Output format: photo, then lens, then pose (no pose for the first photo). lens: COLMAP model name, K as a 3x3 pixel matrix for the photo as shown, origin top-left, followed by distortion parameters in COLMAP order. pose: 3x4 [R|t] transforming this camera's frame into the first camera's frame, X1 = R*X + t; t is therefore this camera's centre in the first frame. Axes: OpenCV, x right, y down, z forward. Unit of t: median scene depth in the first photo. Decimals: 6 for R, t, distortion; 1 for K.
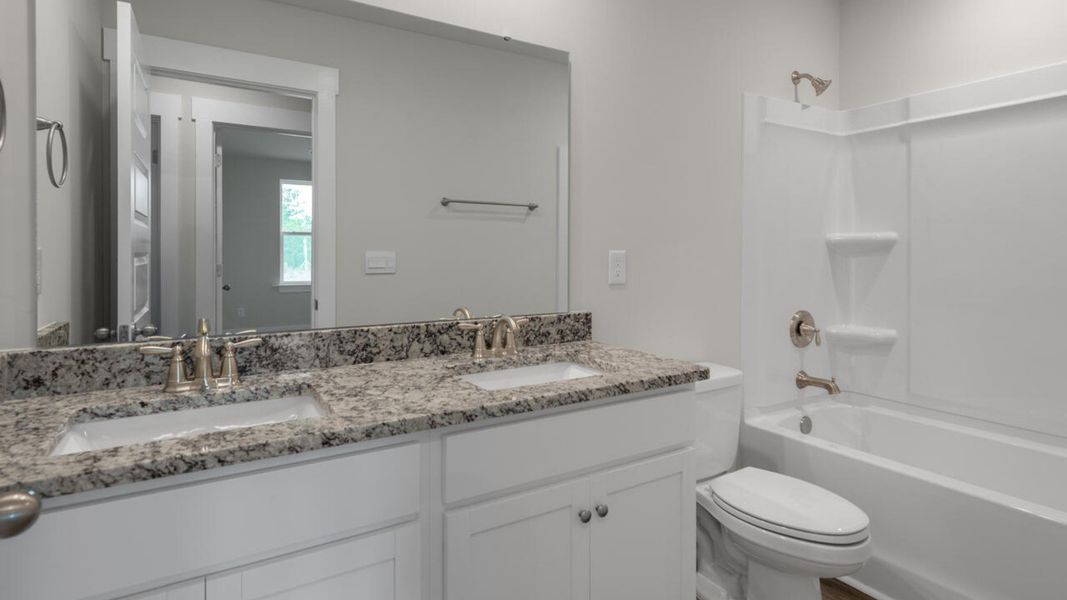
lens RADIAL K [[553.8, 0, 541.2], [0, 553.8, 206.2], [0, 0, 1]] dist [-0.000600, 0.001037]
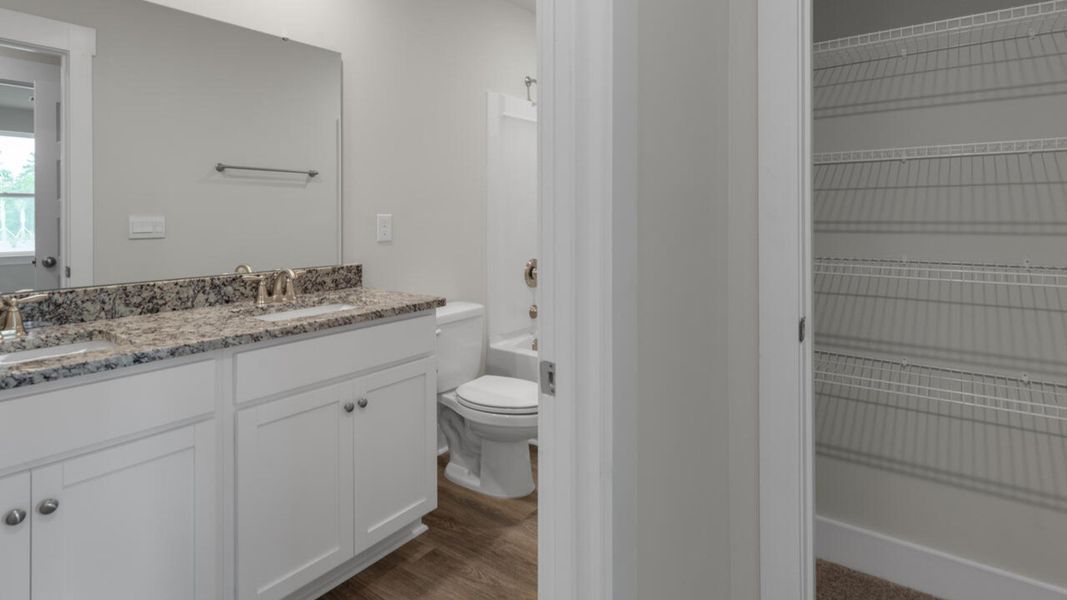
lens RADIAL K [[553.8, 0, 541.2], [0, 553.8, 206.2], [0, 0, 1]] dist [-0.000600, 0.001037]
pose [[0.933031, -0.000107, 0.359795, 0.023960], [-0.024224, 0.997712, 0.063115, -0.031072], [-0.358979, -0.067604, 0.930894, -0.347751]]
